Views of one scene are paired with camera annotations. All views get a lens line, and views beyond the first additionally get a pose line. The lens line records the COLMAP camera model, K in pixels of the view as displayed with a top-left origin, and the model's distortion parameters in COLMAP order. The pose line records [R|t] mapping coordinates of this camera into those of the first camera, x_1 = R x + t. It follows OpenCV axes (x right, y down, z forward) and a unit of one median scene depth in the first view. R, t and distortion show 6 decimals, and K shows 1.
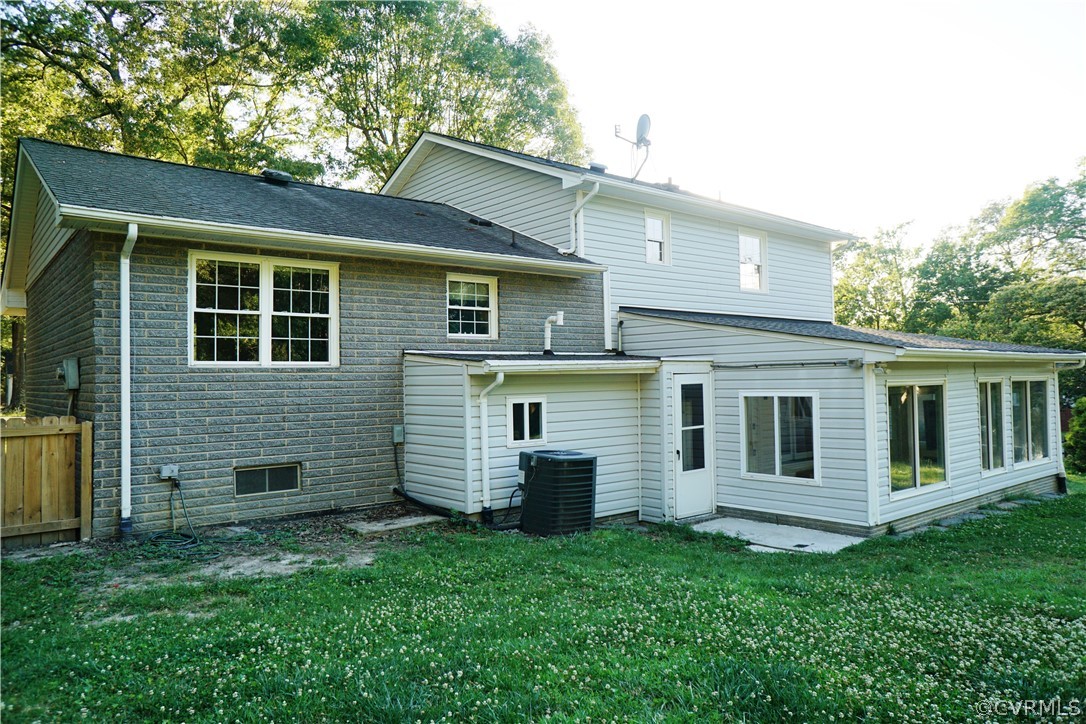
lens RADIAL K [[732.7, 0, 542.5], [0, 732.7, 358.8], [0, 0, 1]] dist [-0.065058, 0.081853]
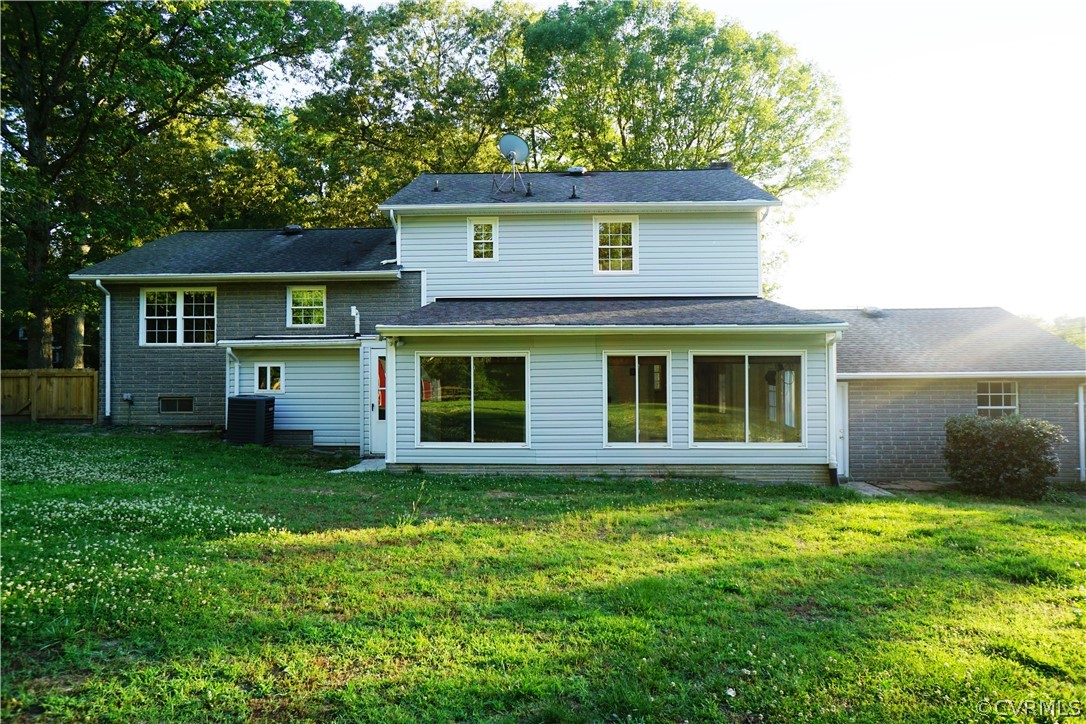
lens RADIAL K [[732.7, 0, 543.2], [0, 732.7, 363.6], [0, 0, 1]] dist [-0.065058, 0.081853]
pose [[0.755526, 0.007946, -0.655071, 1.566696], [0.010786, 0.999640, 0.024565, 0.021139], [0.655030, -0.025625, 0.755168, 0.193942]]
